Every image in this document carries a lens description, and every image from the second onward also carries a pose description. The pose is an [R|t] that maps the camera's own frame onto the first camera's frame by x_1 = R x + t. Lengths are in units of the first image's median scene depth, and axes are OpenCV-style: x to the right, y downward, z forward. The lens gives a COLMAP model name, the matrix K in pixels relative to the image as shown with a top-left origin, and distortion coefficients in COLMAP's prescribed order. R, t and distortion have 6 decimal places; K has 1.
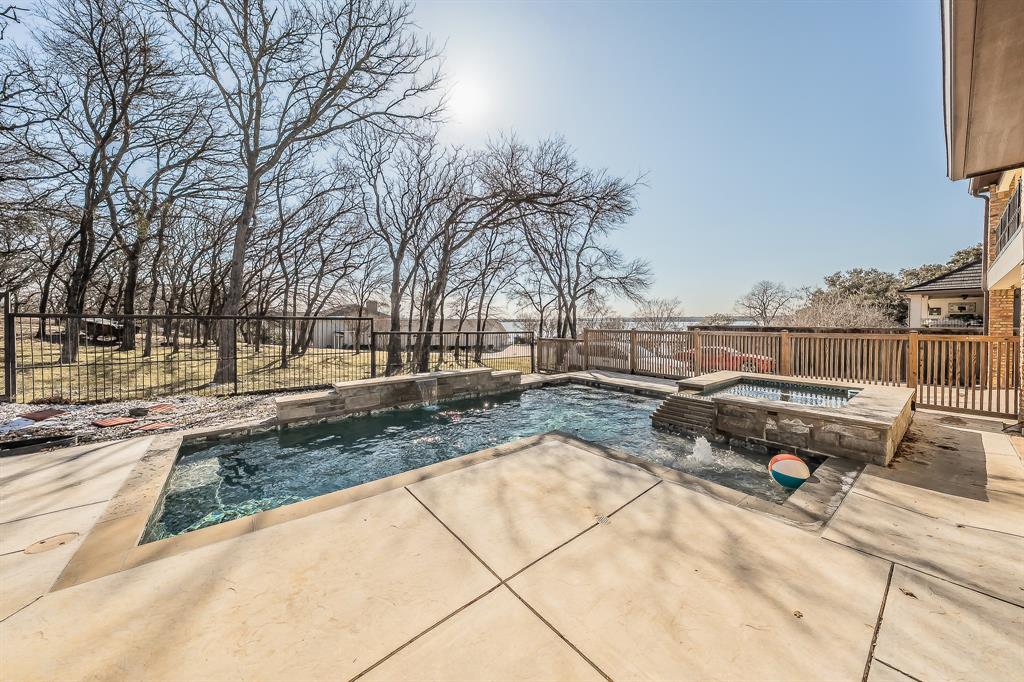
lens RADIAL K [[348.4, 0, 512.5], [0, 348.4, 331.8], [0, 0, 1]] dist [-0.001330, 0.000554]
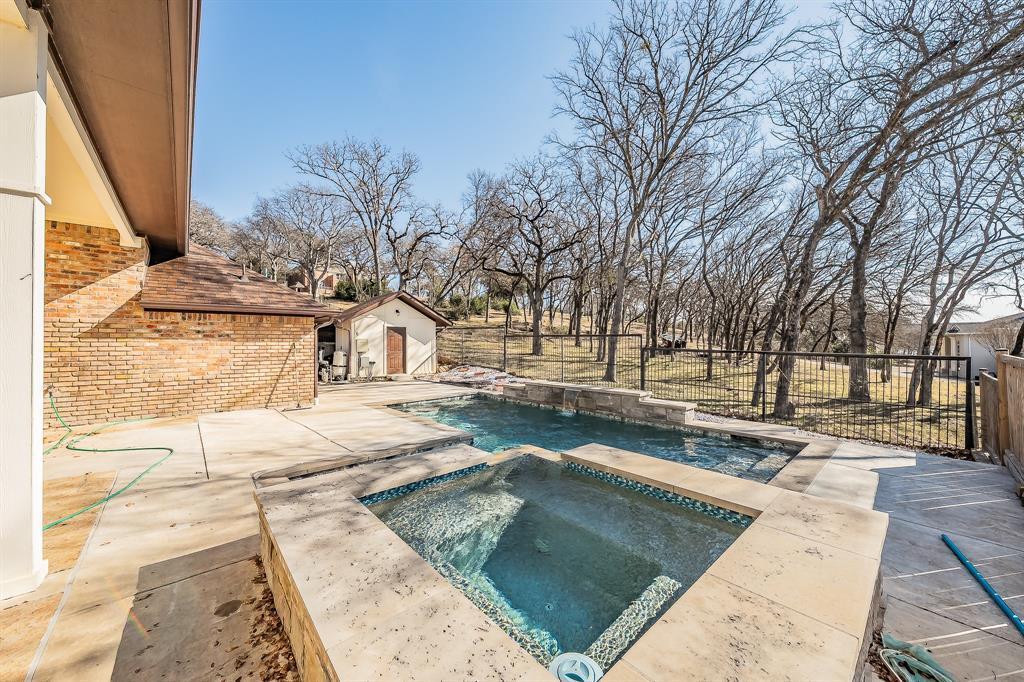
lens RADIAL K [[367.3, 0, 513.3], [0, 367.3, 340.5], [0, 0, 1]] dist [0.001123, 0.000515]
pose [[0.062972, 0.004936, -0.998003, 2.088634], [-0.023148, 0.999726, 0.003484, -0.045561], [0.997747, 0.022883, 0.063069, 1.650499]]
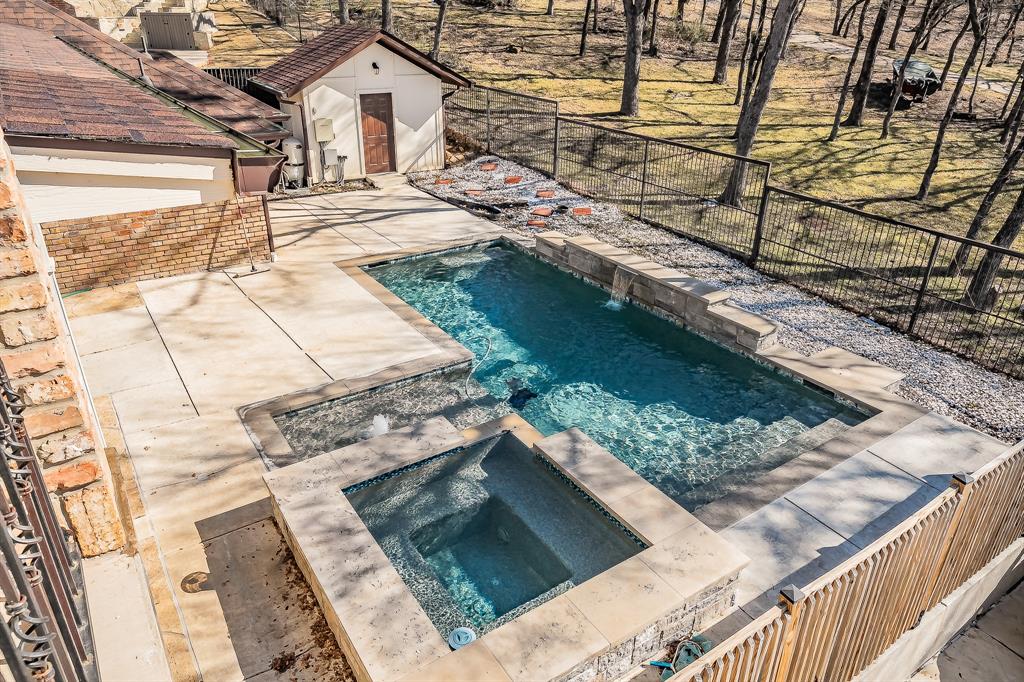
lens RADIAL K [[670.7, 0, 512.3], [0, 670.7, 336.4], [0, 0, 1]] dist [0.019222, 0.002030]
pose [[-0.071858, 0.431611, -0.899193, 2.663547], [-0.038407, 0.899658, 0.434903, -0.838655], [0.996675, 0.065786, -0.048070, 1.872670]]
